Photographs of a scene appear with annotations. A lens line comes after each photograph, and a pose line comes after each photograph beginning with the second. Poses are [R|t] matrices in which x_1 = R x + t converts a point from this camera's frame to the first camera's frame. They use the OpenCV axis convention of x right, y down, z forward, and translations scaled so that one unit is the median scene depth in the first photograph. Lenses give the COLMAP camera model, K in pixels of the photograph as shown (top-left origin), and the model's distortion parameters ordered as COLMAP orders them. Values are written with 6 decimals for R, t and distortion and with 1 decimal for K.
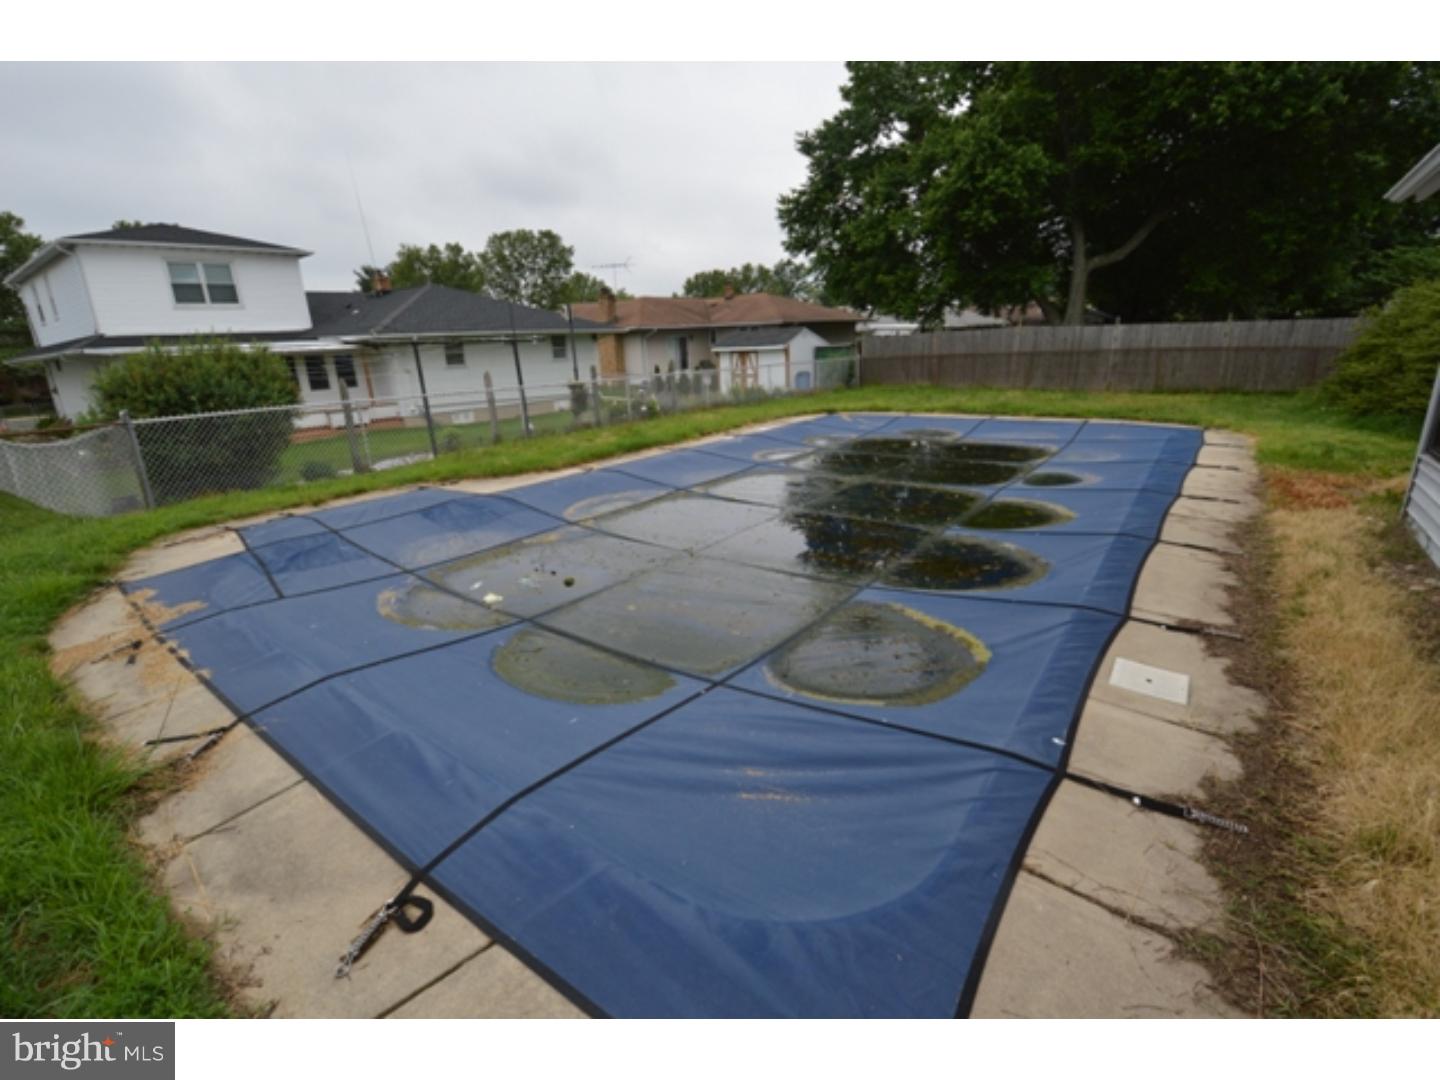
lens RADIAL K [[624.2, 0, 720.0], [0, 624.2, 540.0], [0, 0, 1]] dist [-0.001214, -0.011727]
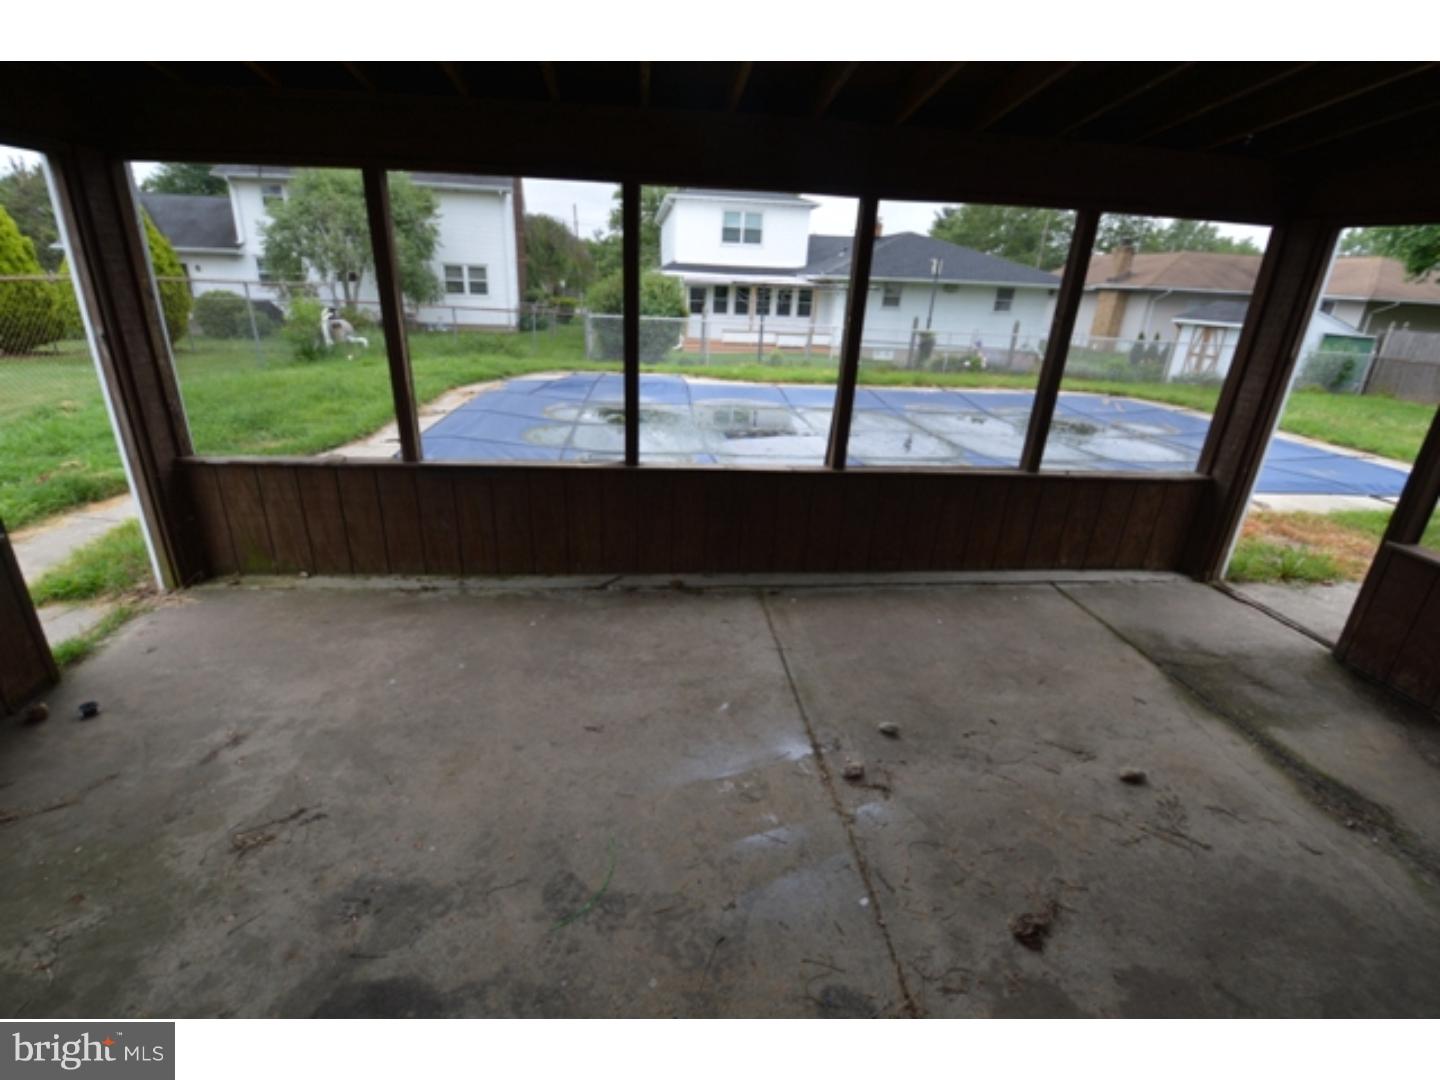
lens RADIAL K [[624.2, 0, 720.0], [0, 624.2, 540.0], [0, 0, 1]] dist [-0.001214, -0.011727]
pose [[0.685355, 0.337203, -0.645432, 0.239687], [-0.285257, 0.939812, 0.188099, -0.008205], [0.670012, 0.055199, 0.740295, -0.020965]]
